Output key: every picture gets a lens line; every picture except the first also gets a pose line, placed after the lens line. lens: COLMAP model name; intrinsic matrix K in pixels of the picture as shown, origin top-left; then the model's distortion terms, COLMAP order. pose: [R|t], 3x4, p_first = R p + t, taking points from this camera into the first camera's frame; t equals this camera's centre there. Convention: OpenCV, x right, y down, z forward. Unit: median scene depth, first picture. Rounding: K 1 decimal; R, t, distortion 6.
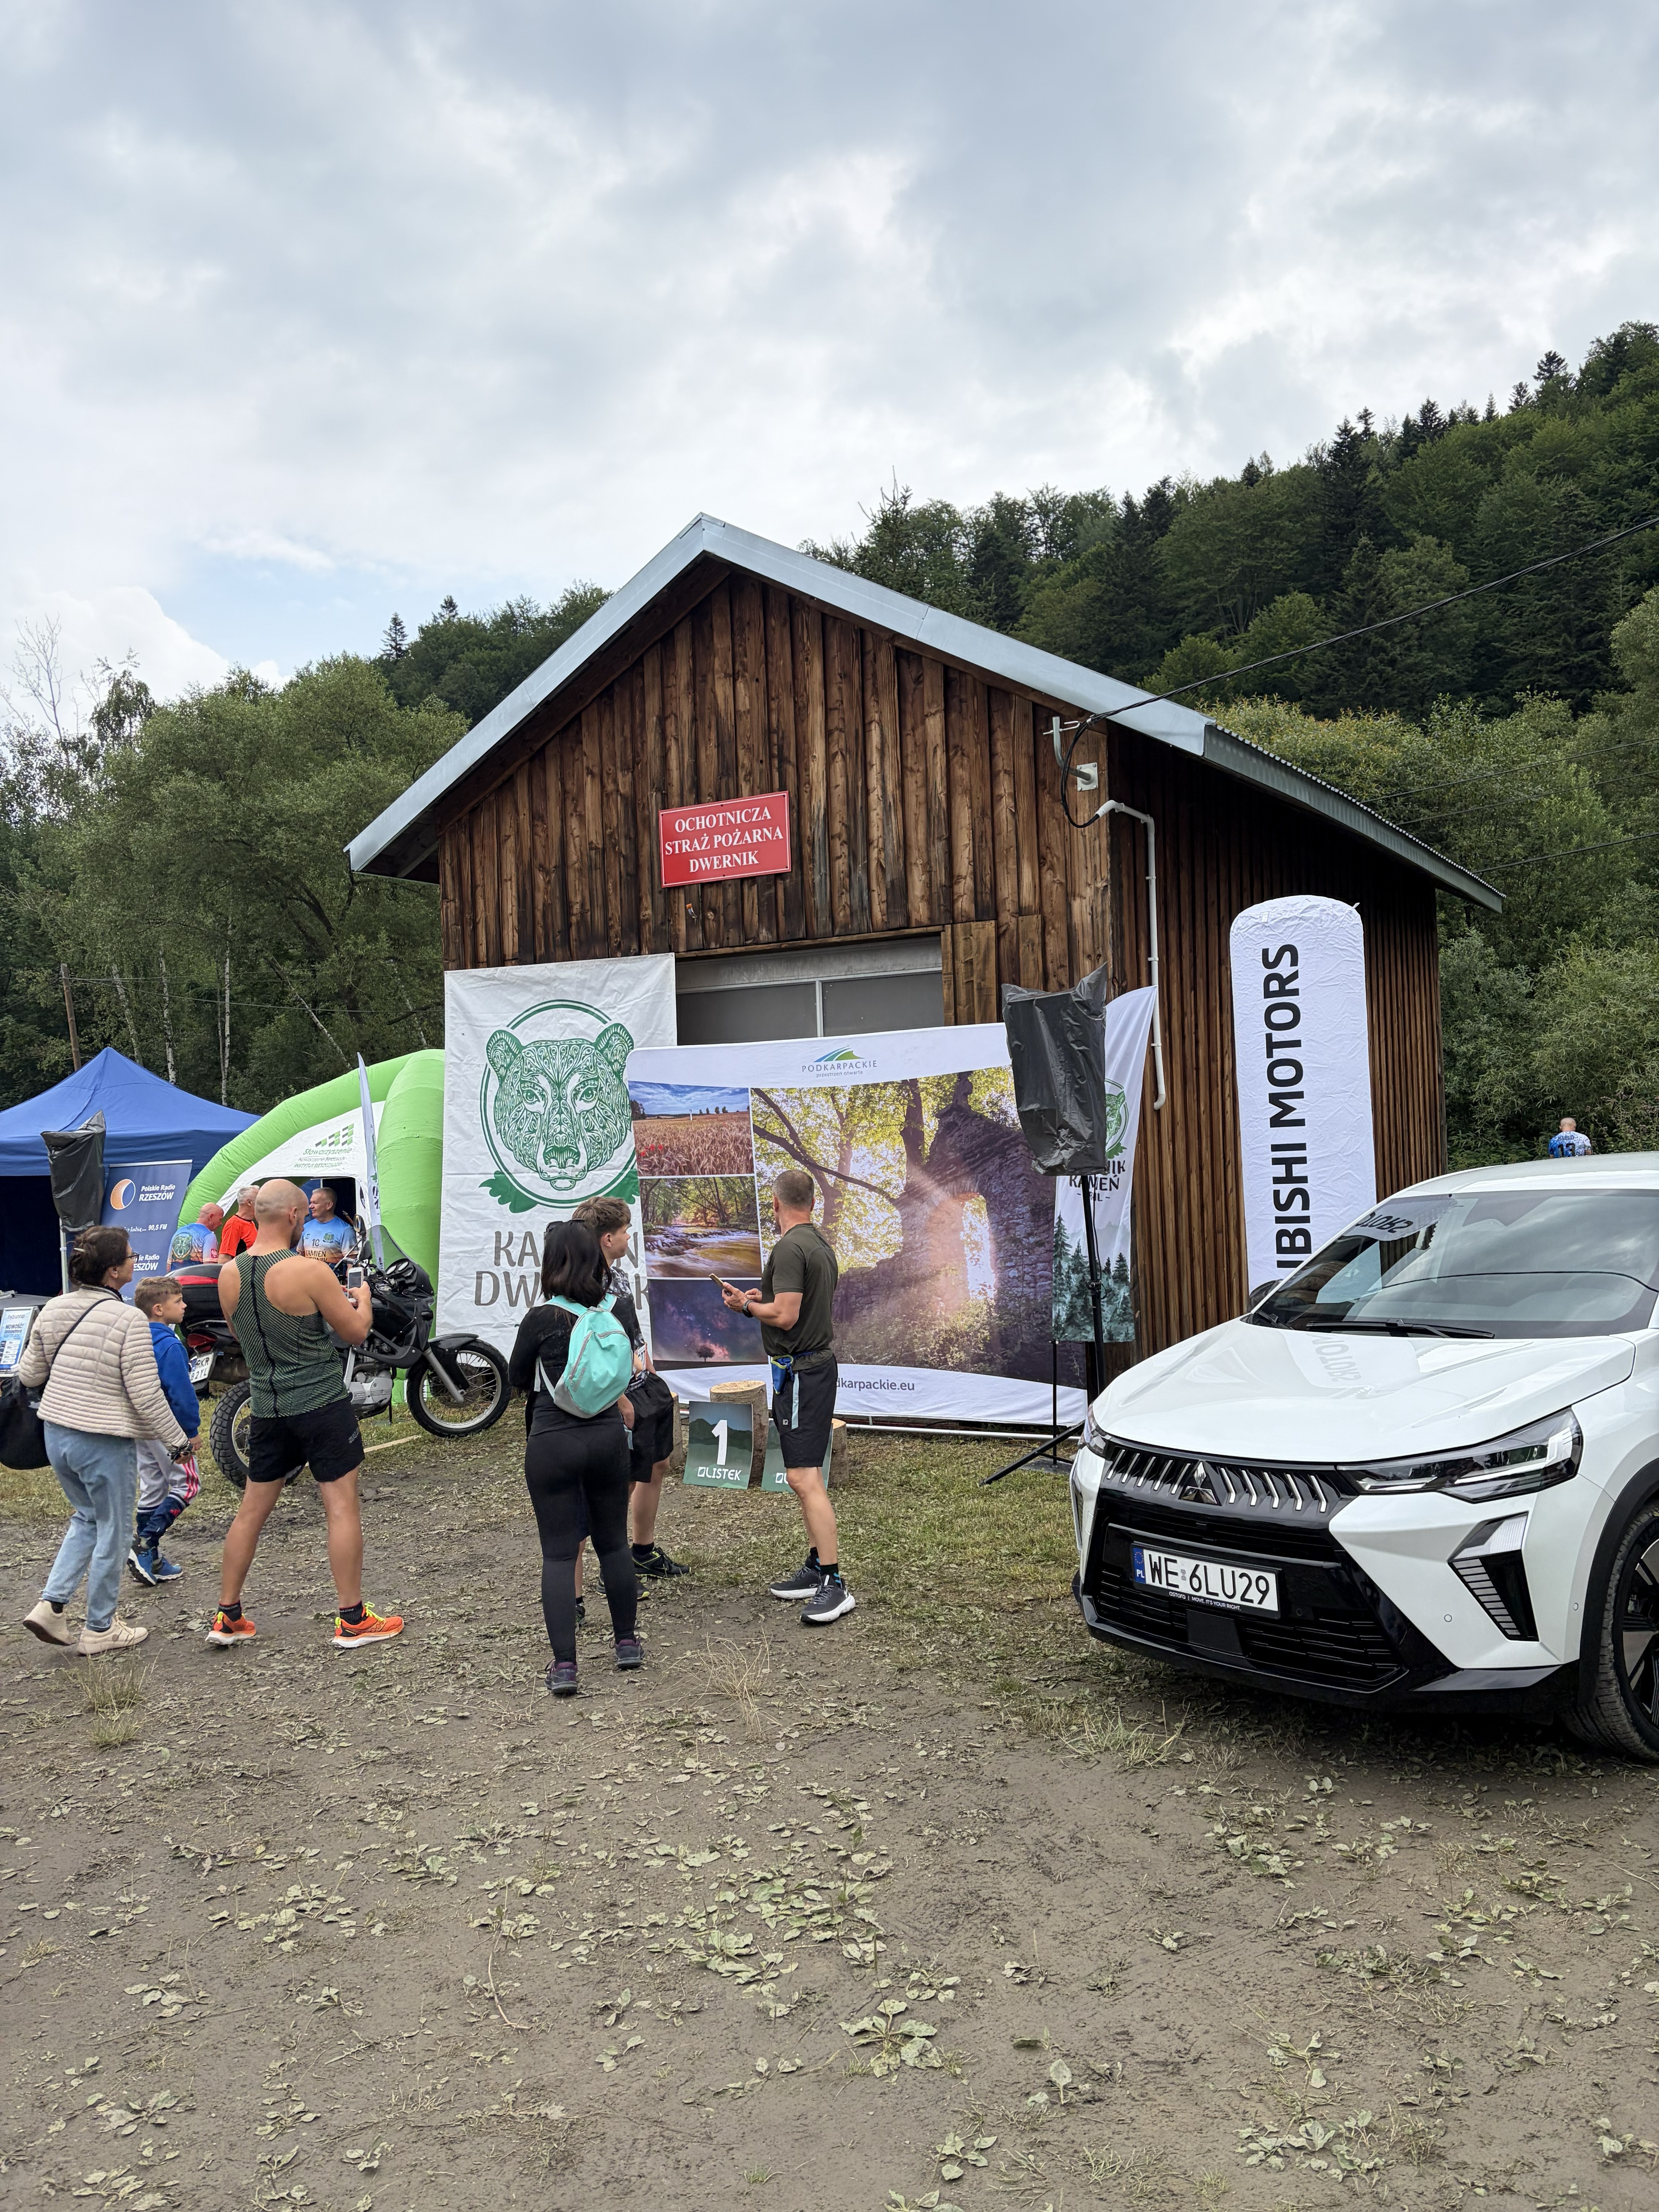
lens RADIAL K [[1655.9, 0, 831.6], [0, 1655.9, 1125.4], [0, 0, 1]] dist [0.056238, -0.059367]
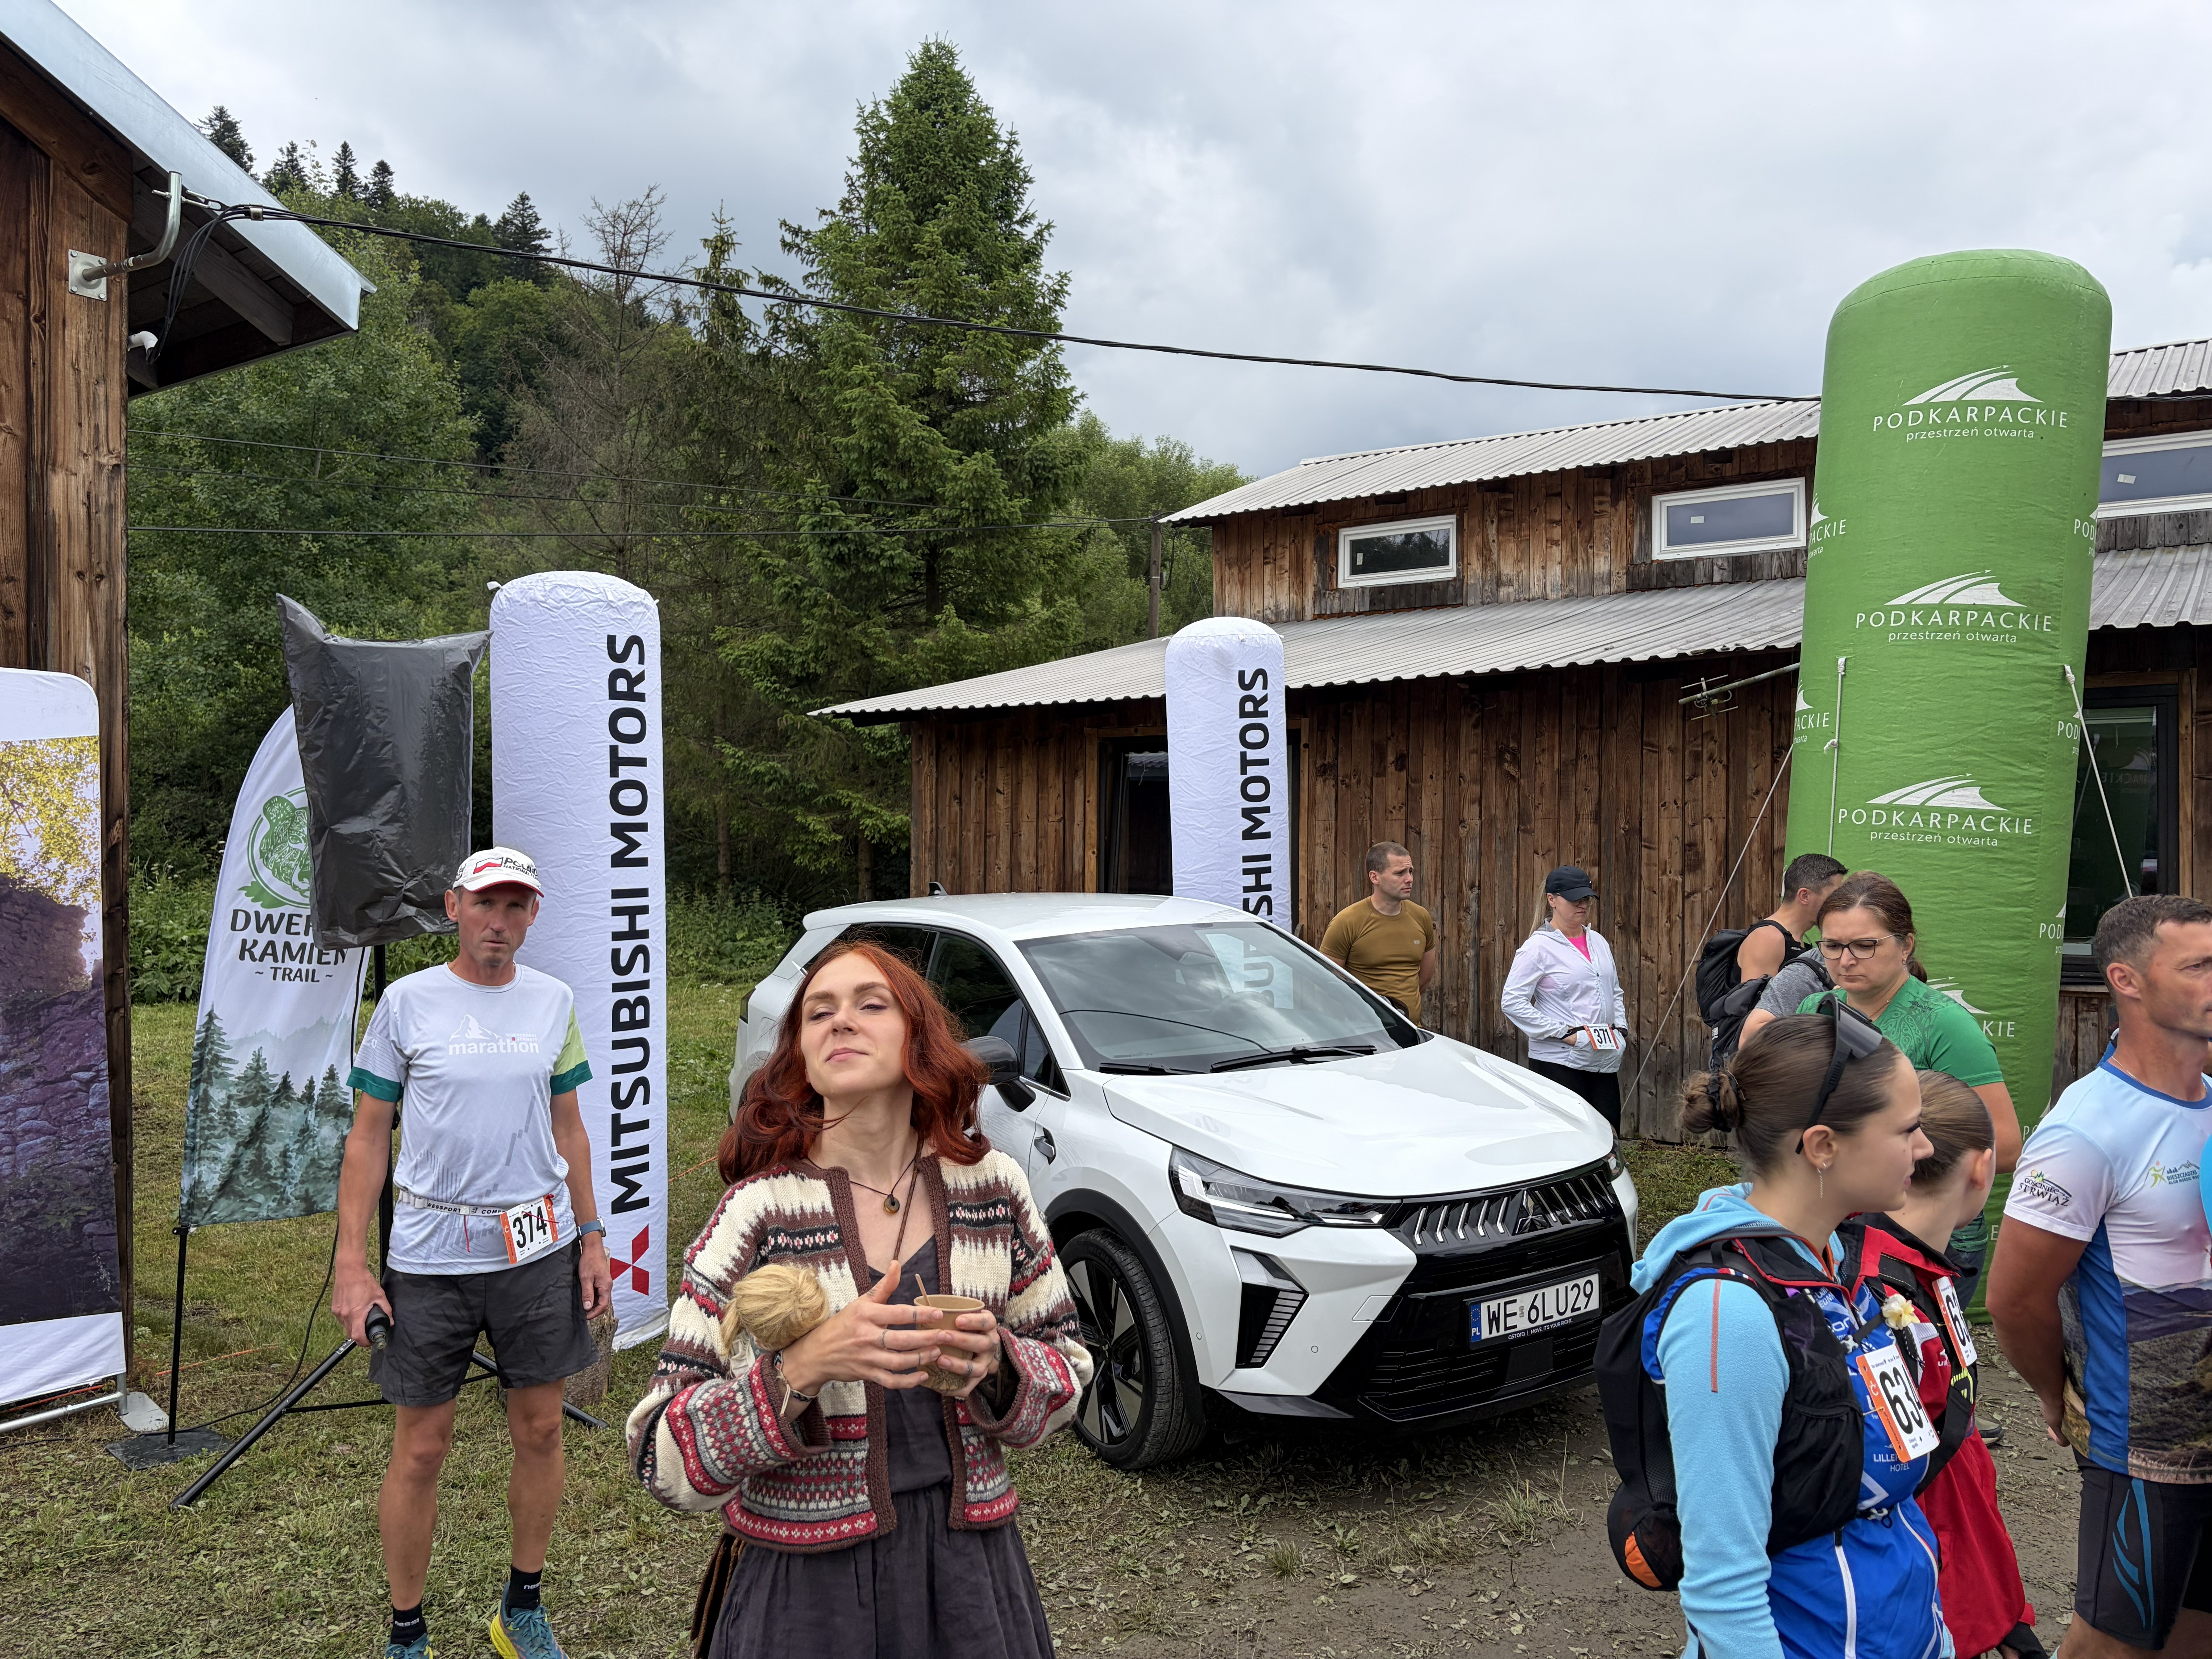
lens RADIAL K [[1676.1, 0, 1109.9], [0, 1676.1, 840.0], [0, 0, 1]] dist [0.076754, -0.084387]
pose [[0.089168, 0.044072, 0.995041, -0.362794], [0.000418, 0.999019, -0.044285, 0.017119], [-0.996017, 0.004364, 0.089062, 0.517792]]
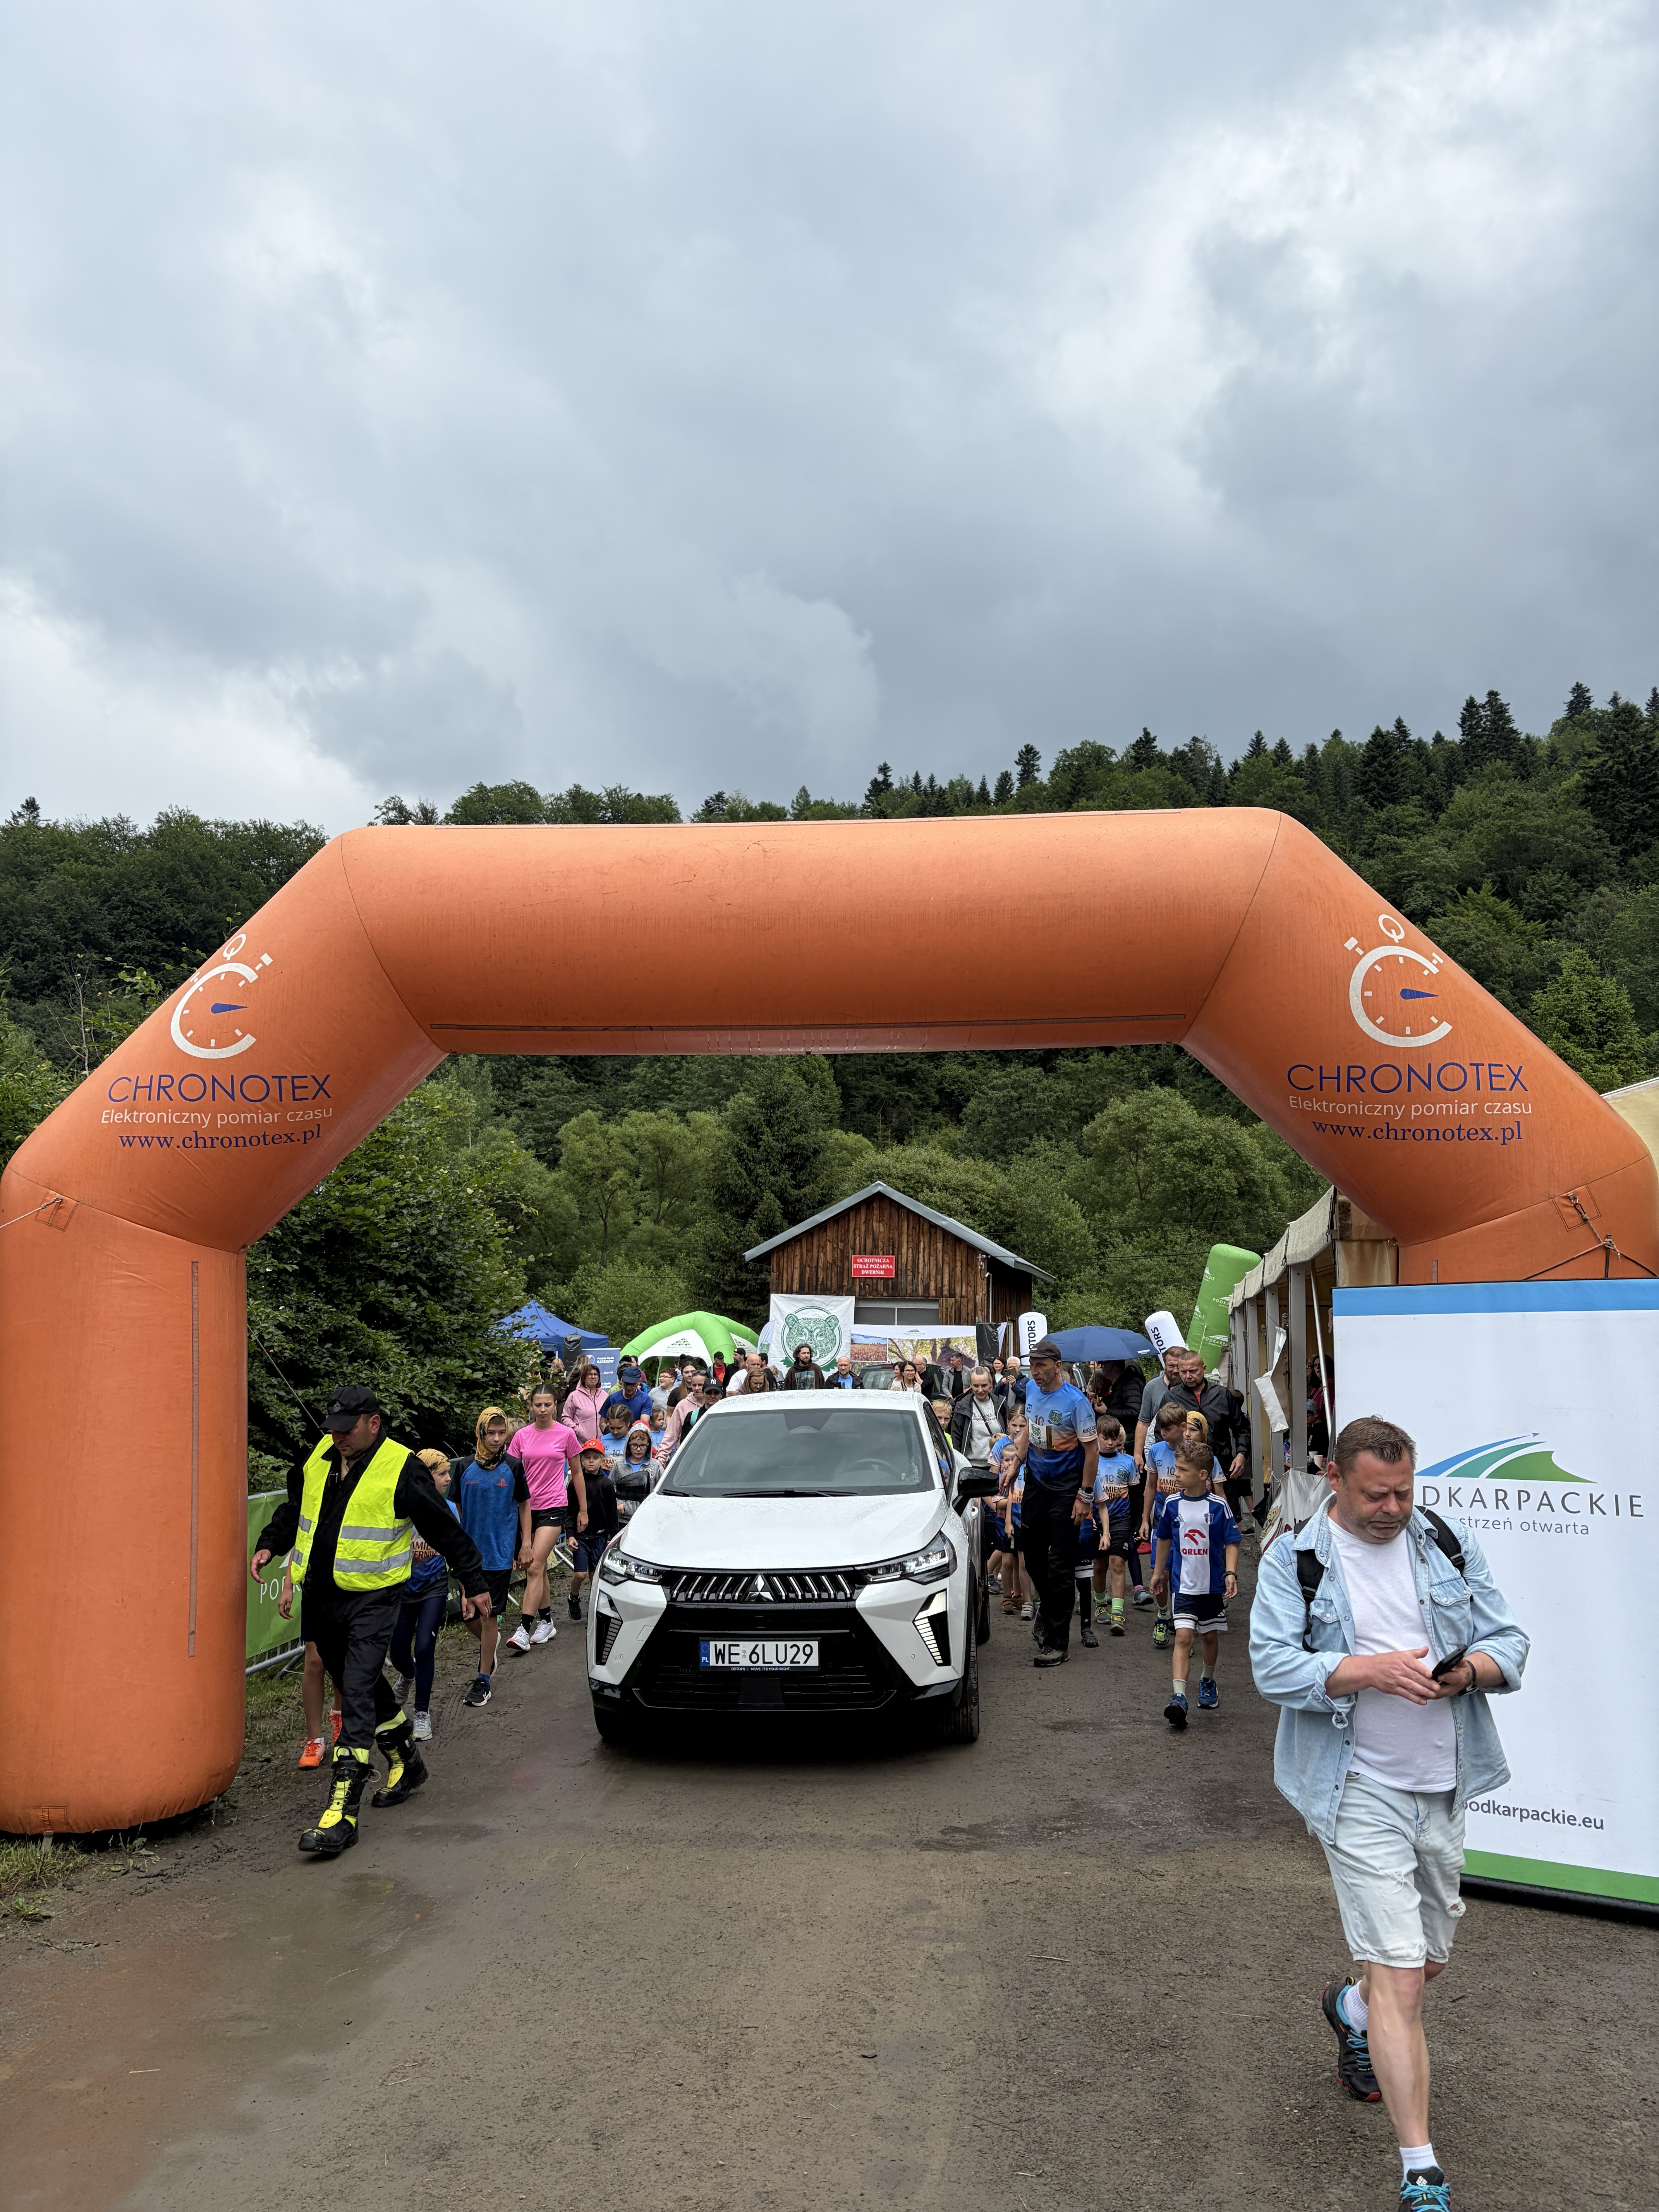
lens RADIAL K [[1670.7, 0, 830.1], [0, 1670.7, 1104.7], [0, 0, 1]] dist [0.112621, -0.215218]
pose [[0.951289, 0.101805, 0.291006, -1.251680], [-0.056875, 0.985656, -0.158896, 0.063441], [-0.303008, 0.134606, 0.943434, -2.448242]]
